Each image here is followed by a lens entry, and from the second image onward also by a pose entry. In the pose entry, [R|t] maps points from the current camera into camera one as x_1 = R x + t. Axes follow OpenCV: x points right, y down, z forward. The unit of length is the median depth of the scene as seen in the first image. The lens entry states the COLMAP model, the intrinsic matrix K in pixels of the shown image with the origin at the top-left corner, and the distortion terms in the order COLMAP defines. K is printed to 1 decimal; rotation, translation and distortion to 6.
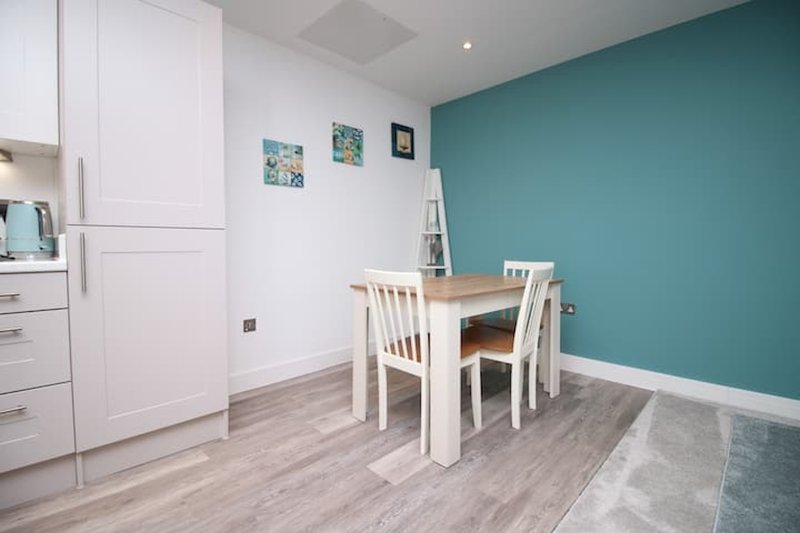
lens RADIAL K [[372.3, 0, 396.3], [0, 372.3, 263.7], [0, 0, 1]] dist [-0.022841, -0.000391]
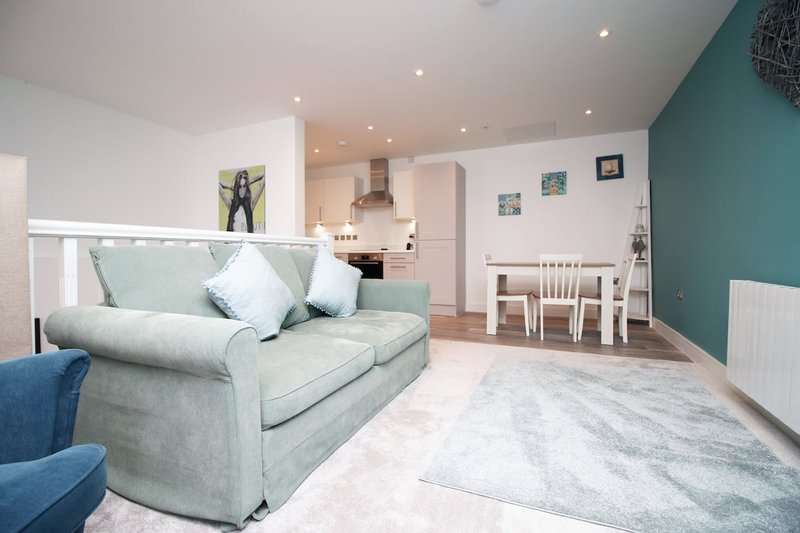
lens RADIAL K [[368.2, 0, 403.2], [0, 368.2, 262.7], [0, 0, 1]] dist [-0.014700, -0.000087]
pose [[0.366102, 0.039009, -0.929757, 1.207850], [-0.029383, 0.999107, 0.030349, 0.002787], [0.930111, 0.016208, 0.366921, -0.231302]]
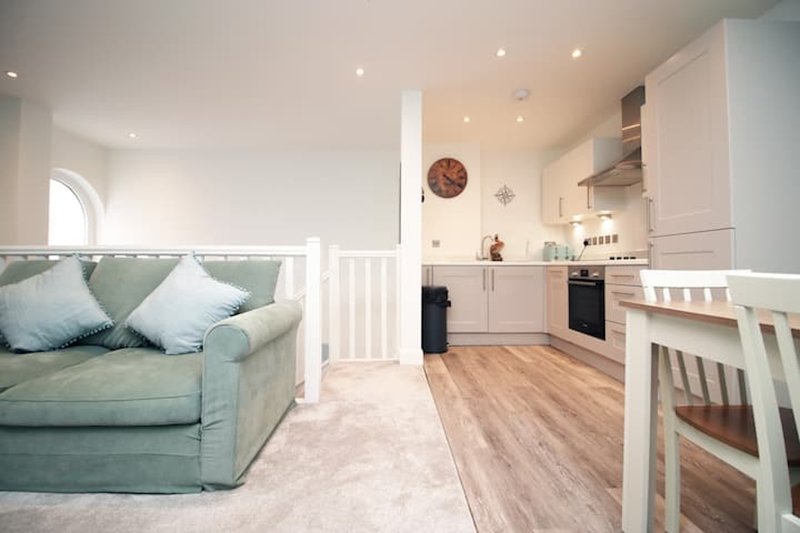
lens RADIAL K [[372.3, 0, 396.3], [0, 372.3, 263.7], [0, 0, 1]] dist [-0.022841, -0.000391]
pose [[-0.694147, 0.011112, -0.719747, 0.541623], [-0.007905, 0.999703, 0.023058, -0.008439], [0.719789, 0.021695, -0.693853, 0.632883]]
